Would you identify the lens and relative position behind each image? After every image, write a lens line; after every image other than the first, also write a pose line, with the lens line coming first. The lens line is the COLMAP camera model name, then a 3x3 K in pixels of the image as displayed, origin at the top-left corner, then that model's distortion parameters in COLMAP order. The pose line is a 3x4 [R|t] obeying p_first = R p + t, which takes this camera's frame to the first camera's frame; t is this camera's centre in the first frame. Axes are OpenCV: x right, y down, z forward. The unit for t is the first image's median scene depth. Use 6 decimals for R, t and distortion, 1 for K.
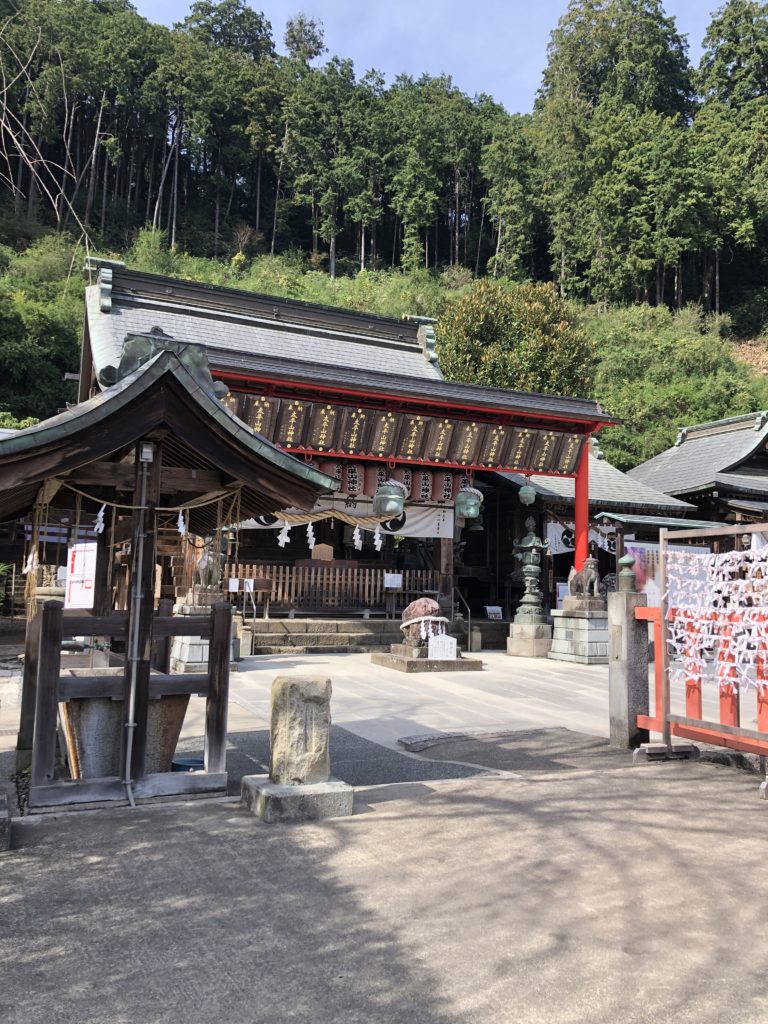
lens RADIAL K [[842.6, 0, 384.0], [0, 842.6, 512.0], [0, 0, 1]] dist [0.035059, -0.004982]
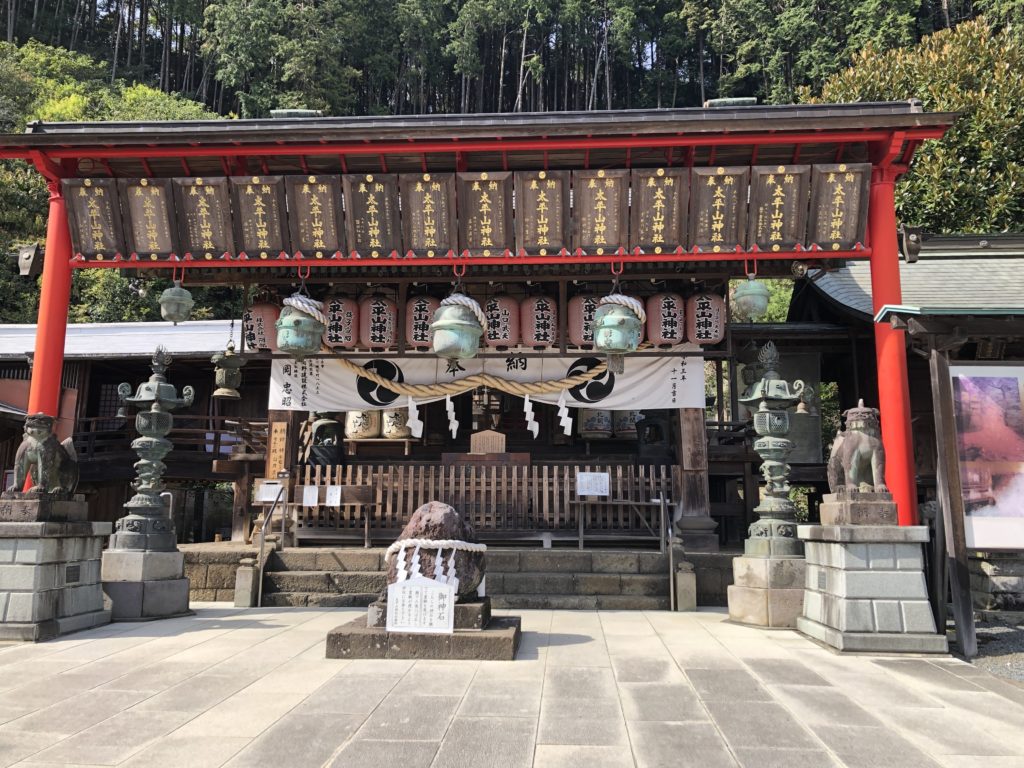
lens RADIAL K [[847.6, 0, 512.0], [0, 847.6, 384.0], [0, 0, 1]] dist [0.007994, 0.002202]
pose [[0.878131, -0.093098, -0.469275, 0.259711], [0.059105, 0.994480, -0.086691, 0.061718], [0.474756, 0.048389, 0.878786, 0.453462]]
